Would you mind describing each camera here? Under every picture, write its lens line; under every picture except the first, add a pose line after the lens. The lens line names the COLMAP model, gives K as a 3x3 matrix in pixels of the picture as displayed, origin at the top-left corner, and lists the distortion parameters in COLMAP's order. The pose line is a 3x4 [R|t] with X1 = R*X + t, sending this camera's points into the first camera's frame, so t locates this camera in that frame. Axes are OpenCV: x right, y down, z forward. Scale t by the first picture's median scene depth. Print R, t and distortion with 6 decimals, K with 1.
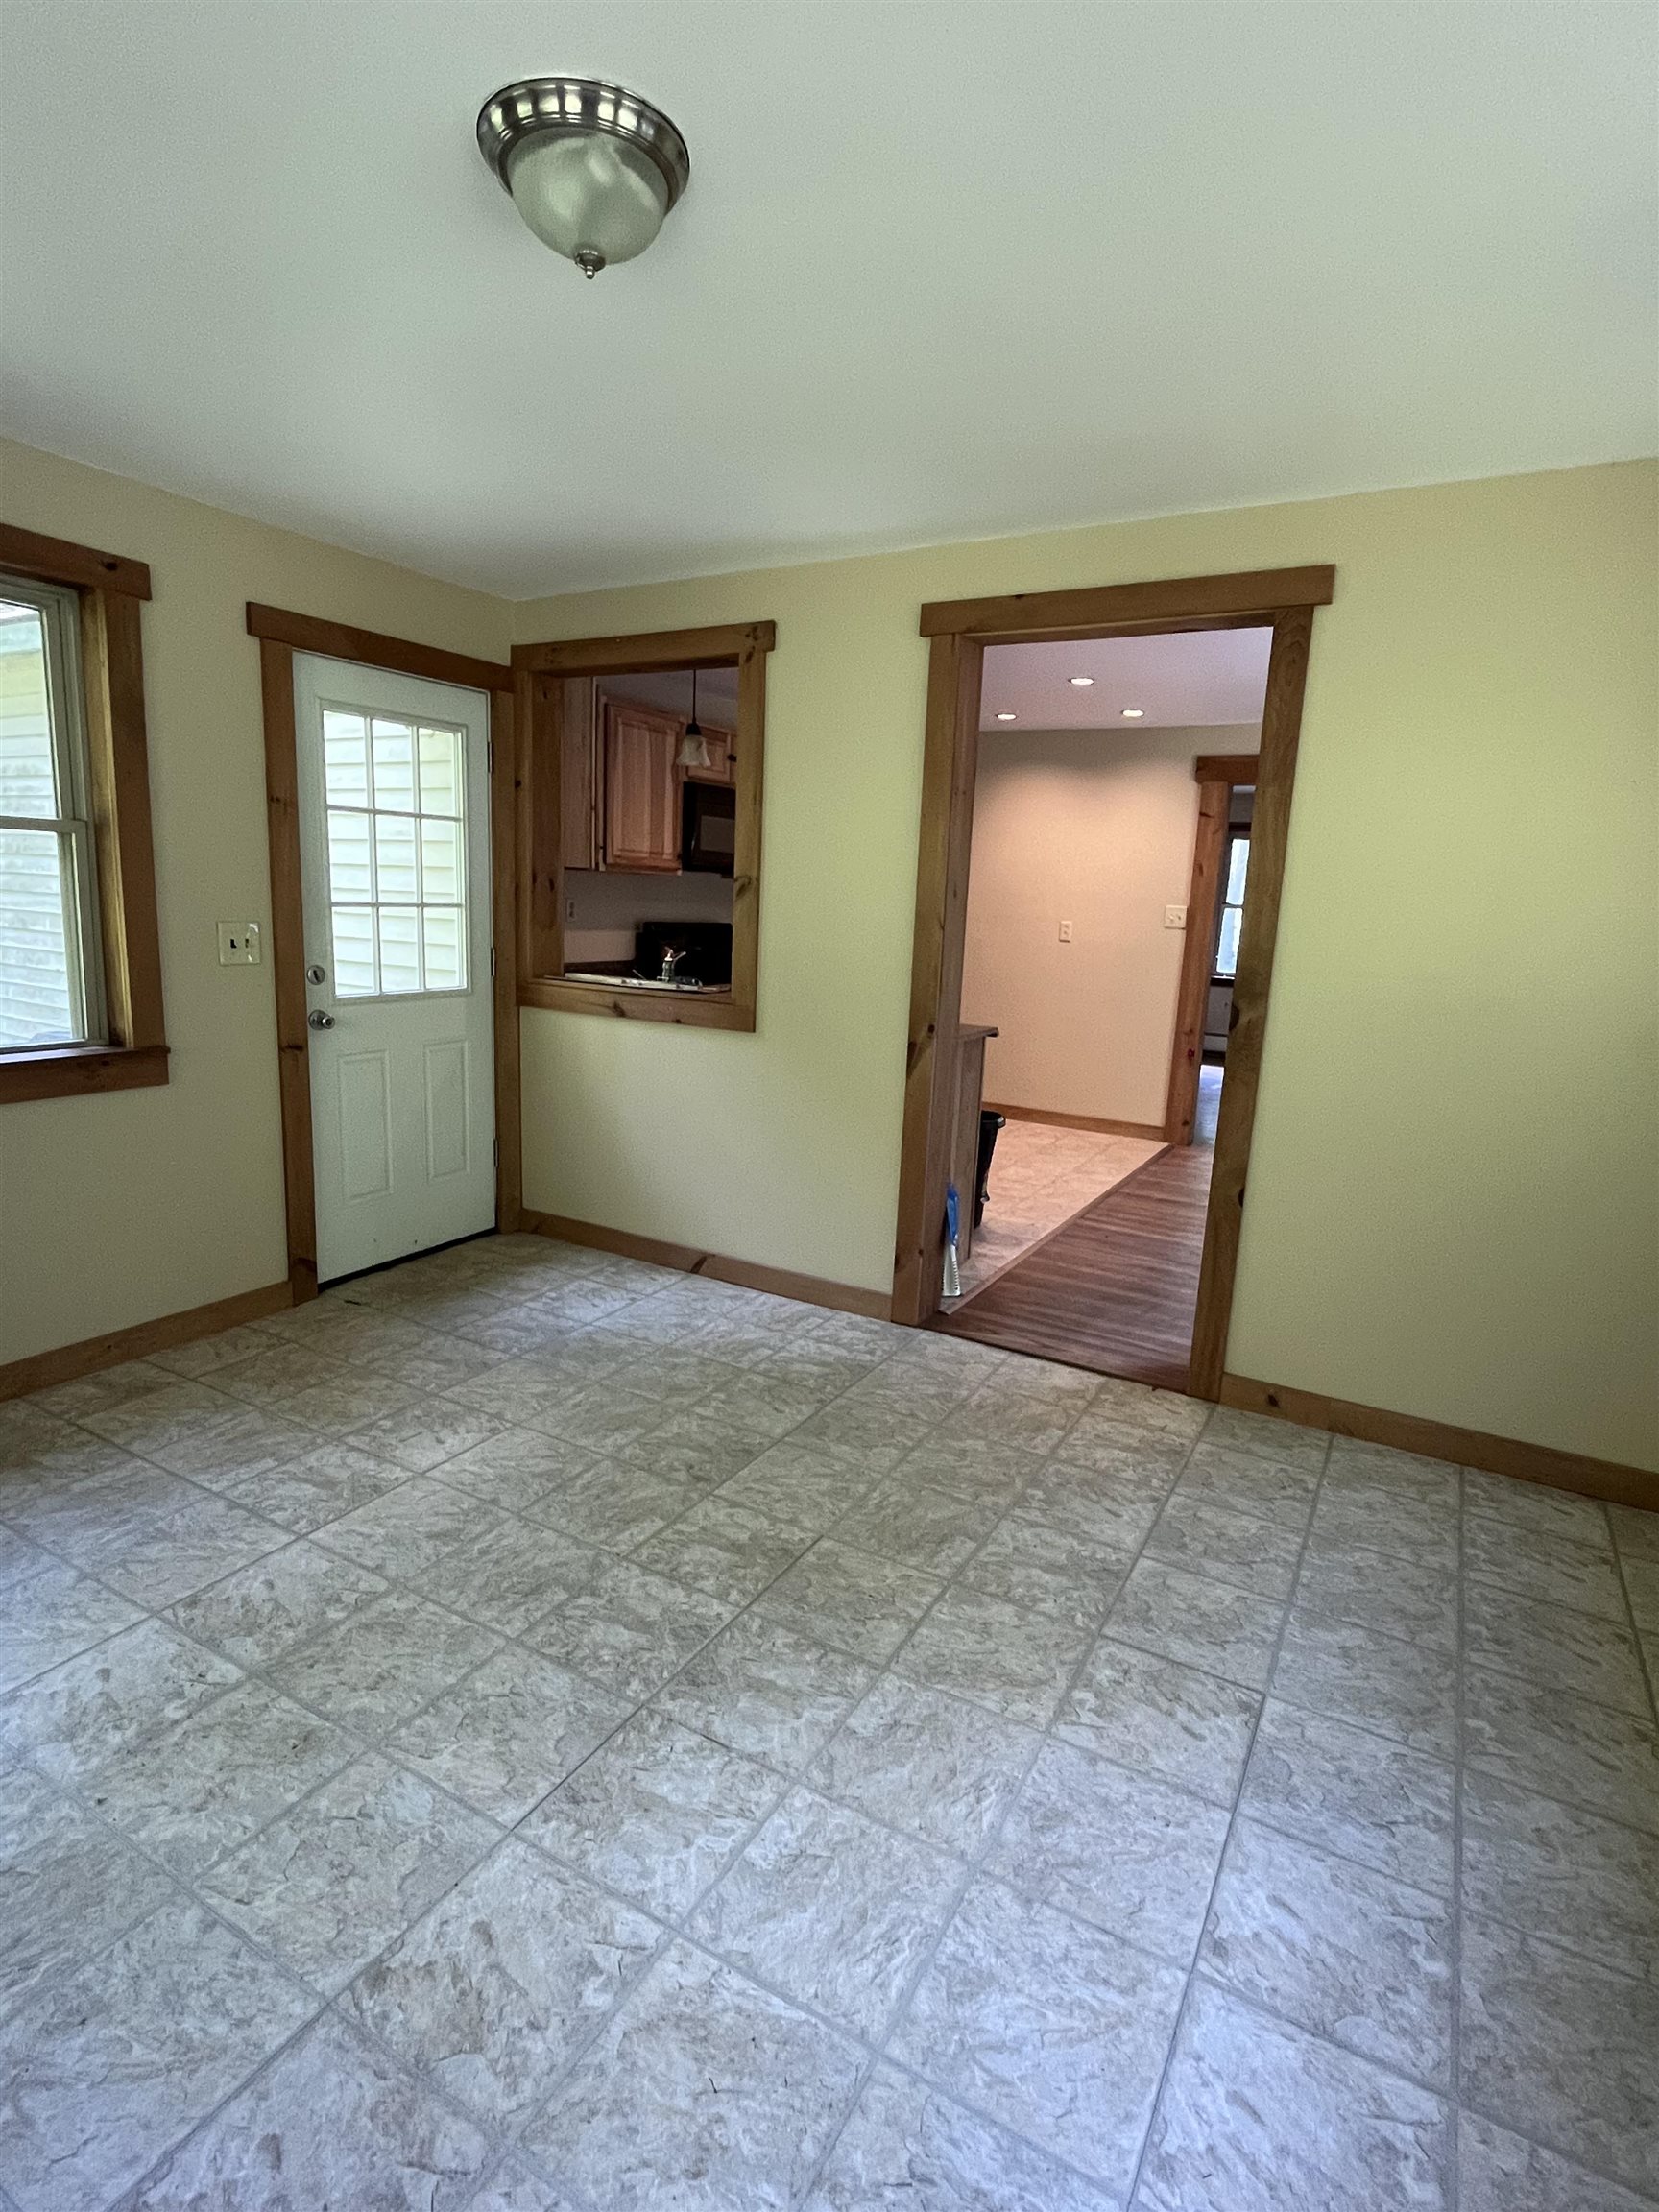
lens RADIAL K [[1100.5, 0, 829.5], [0, 1100.5, 1106.0], [0, 0, 1]] dist [-0.003351, 0.000248]
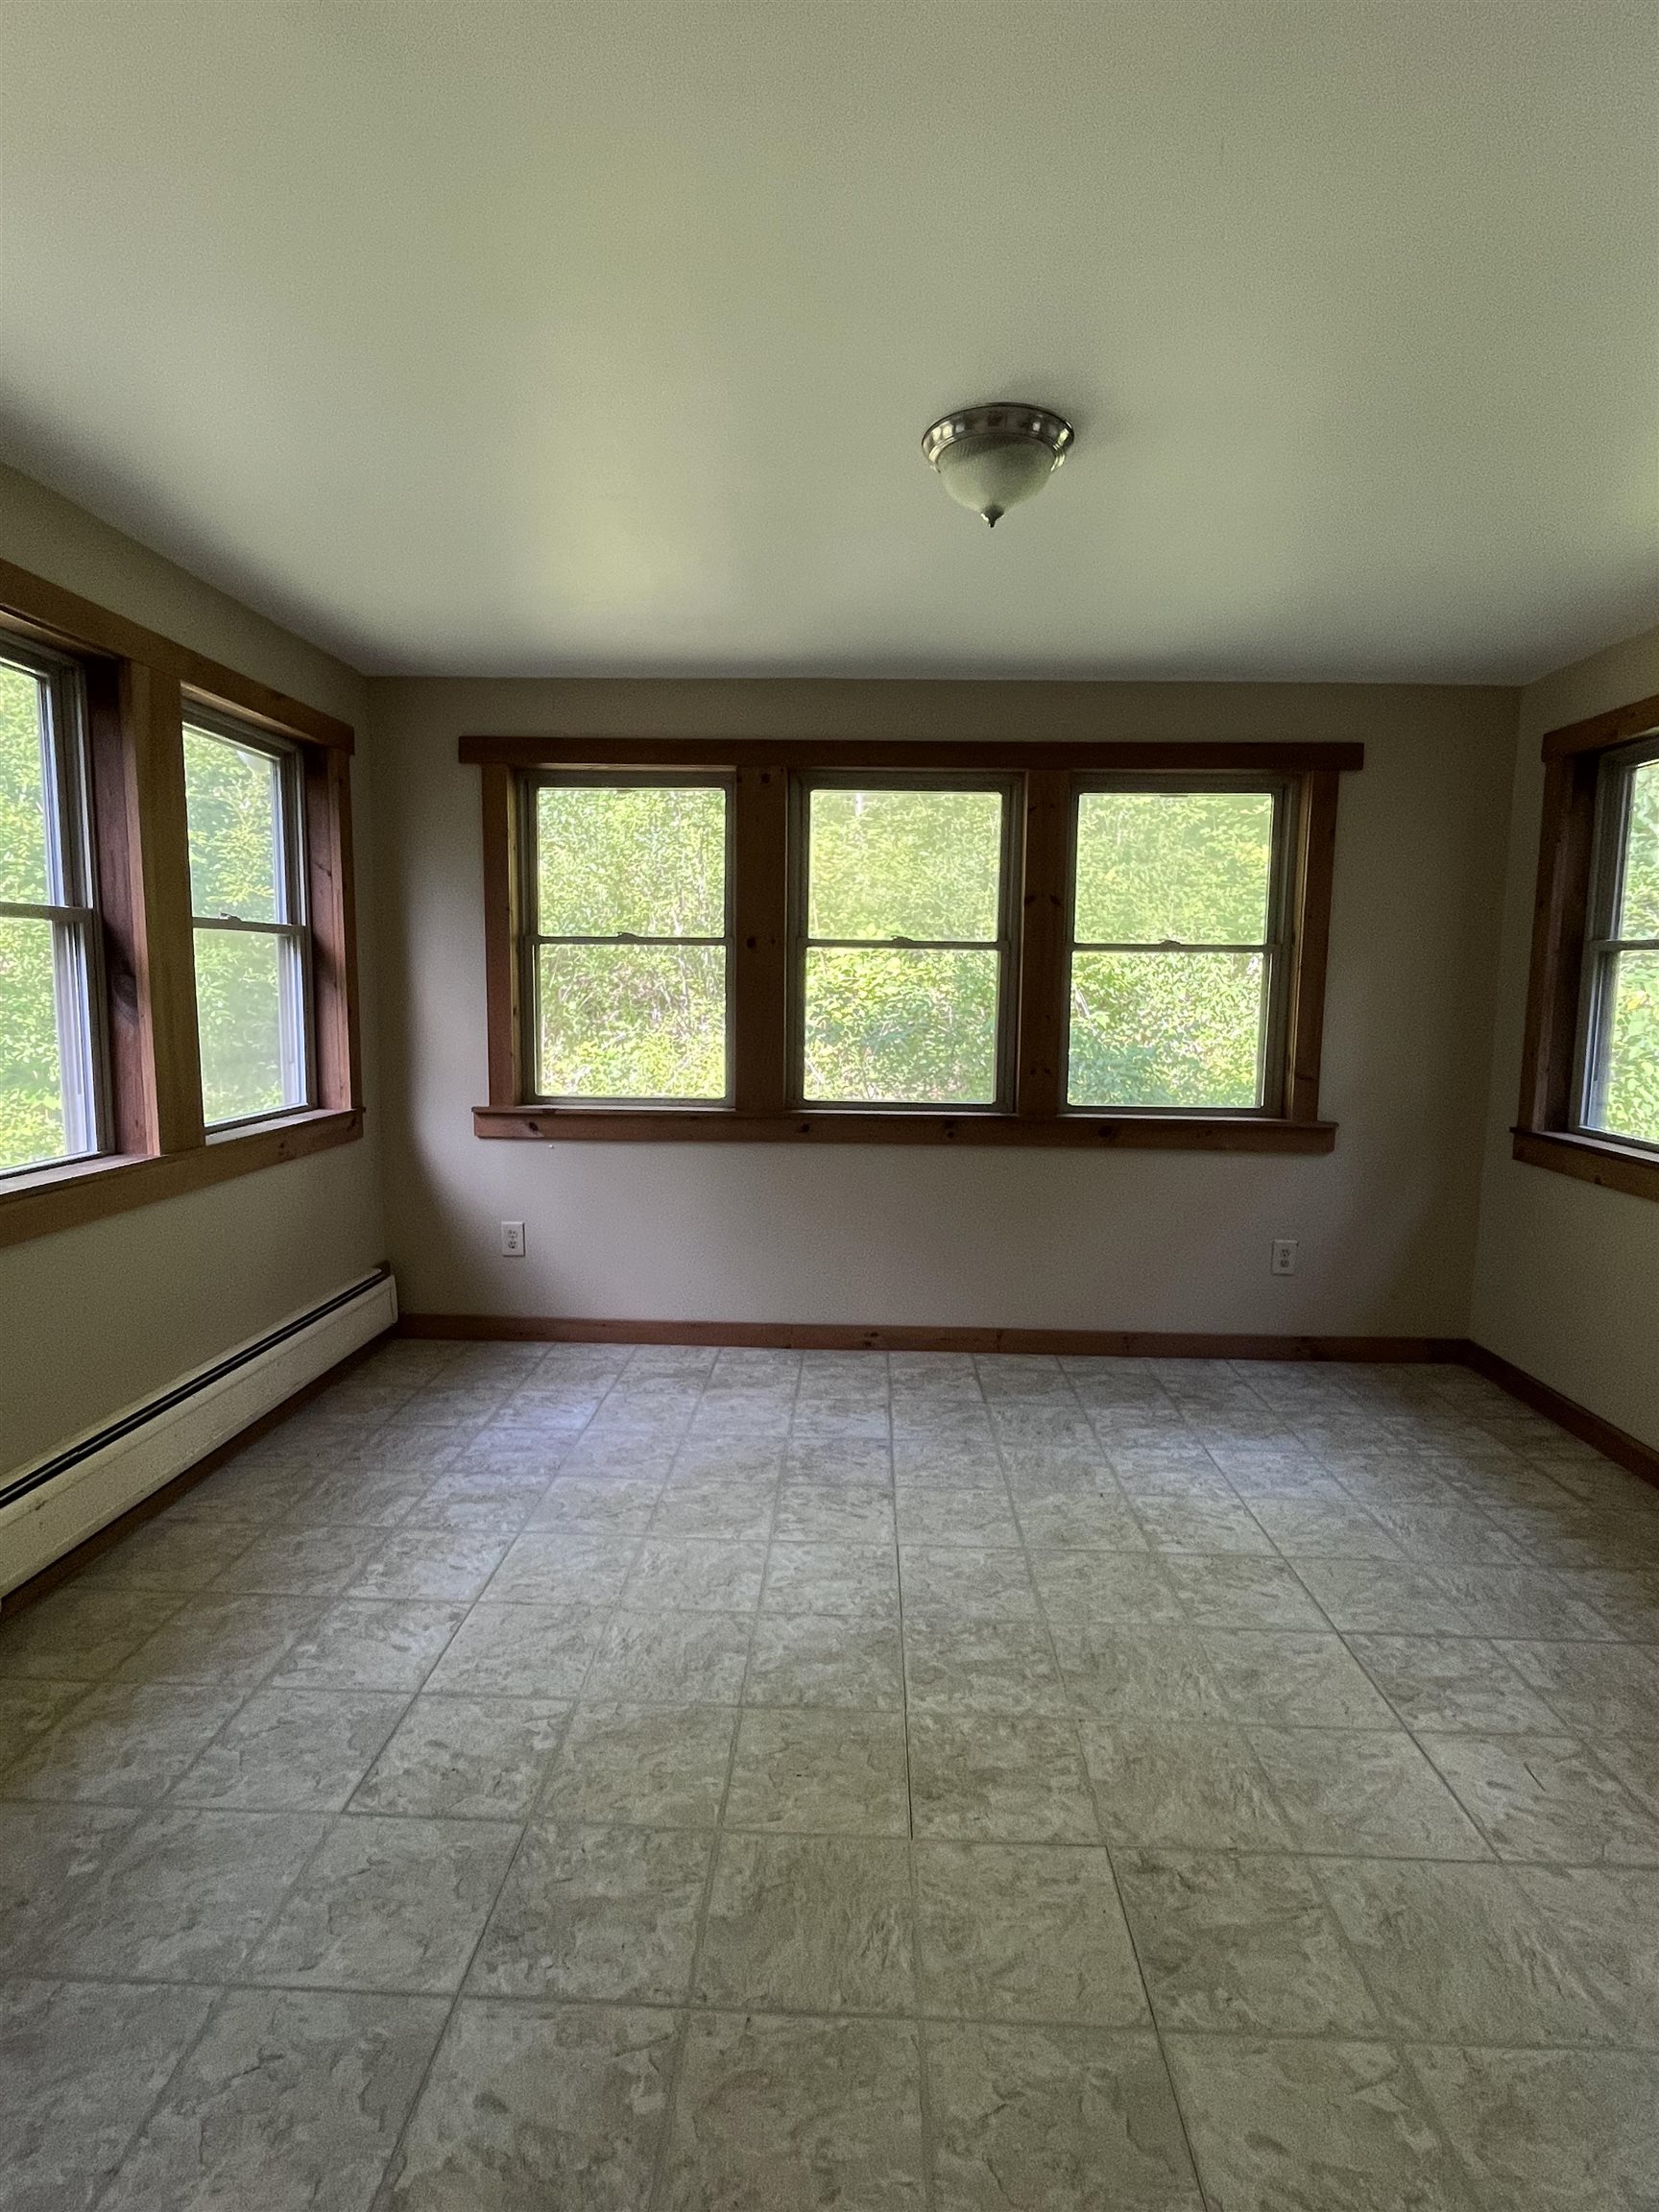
lens RADIAL K [[1100.5, 0, 829.5], [0, 1100.5, 1106.0], [0, 0, 1]] dist [-0.003351, 0.000248]
pose [[-0.883095, -0.001824, -0.469190, 0.450549], [-0.138044, 0.956742, 0.256102, -0.292144], [0.448427, 0.290932, -0.845146, 1.710729]]
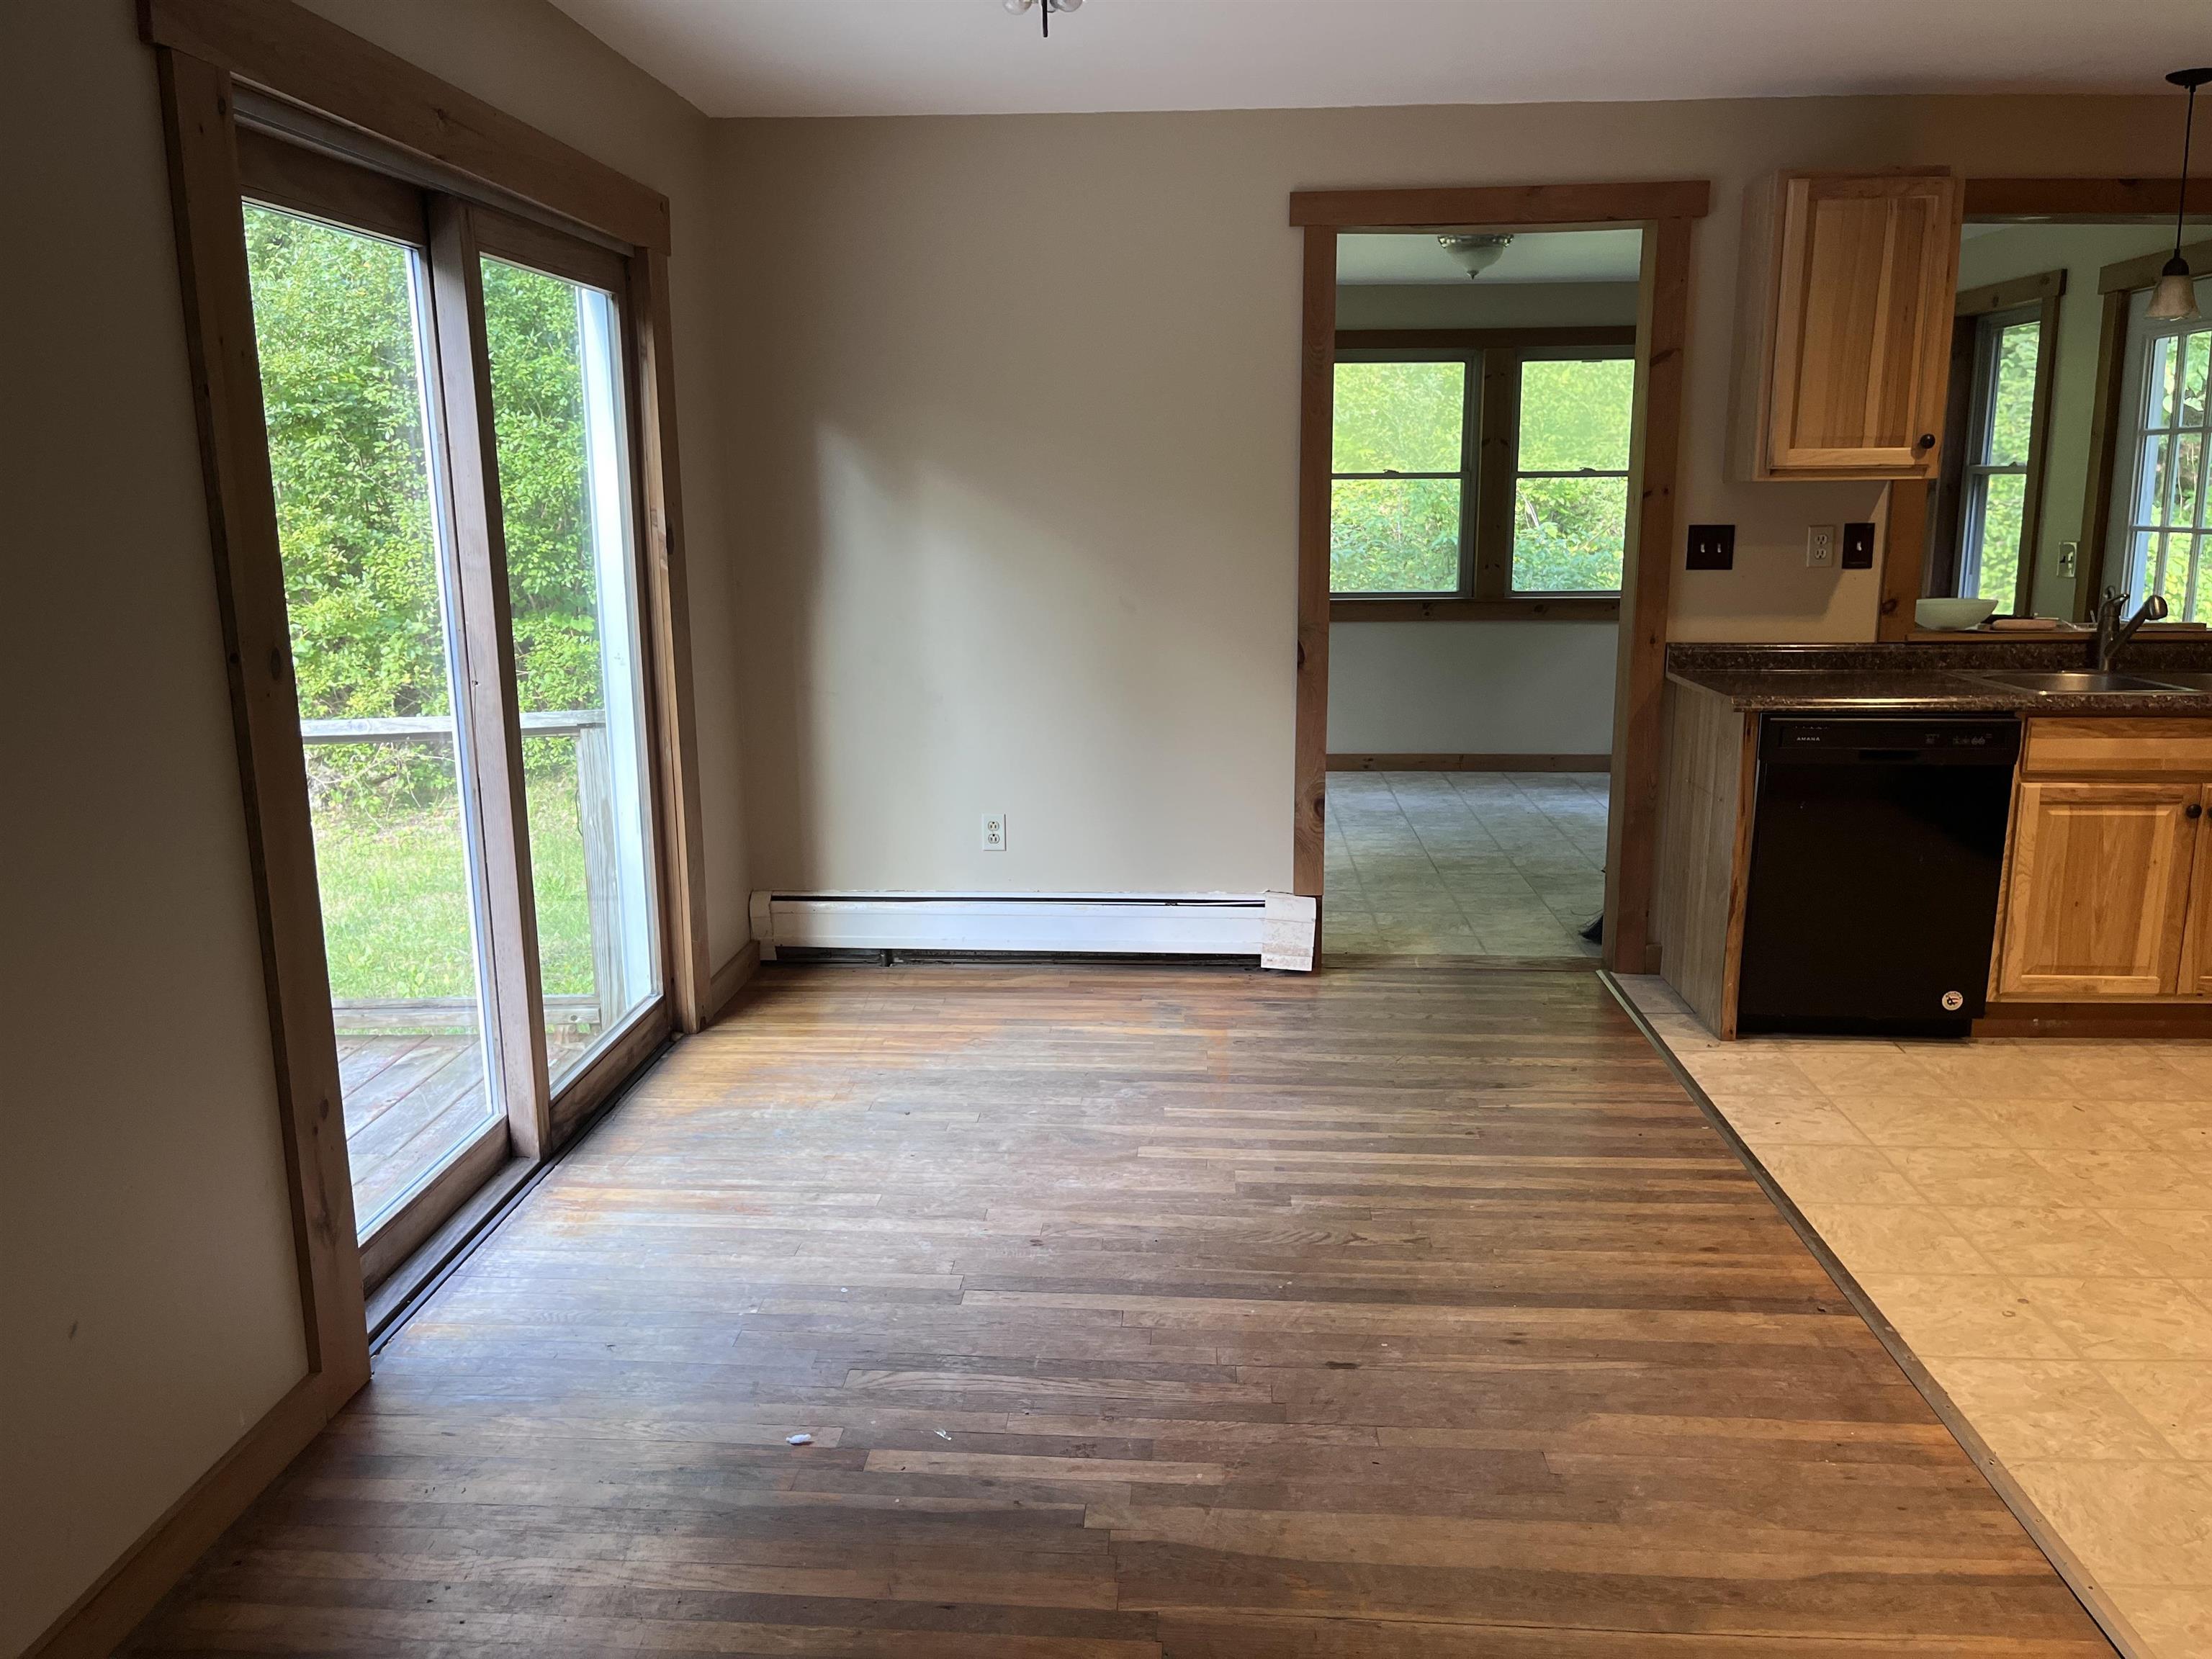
lens RADIAL K [[1681.7, 0, 1106.0], [0, 1681.7, 829.5], [0, 0, 1]] dist [0.075443, -0.104952]
pose [[-0.896229, 0.052395, -0.440487, 1.921041], [-0.114365, 0.932139, 0.343565, -0.620281], [0.428597, 0.358289, -0.829418, 3.485918]]
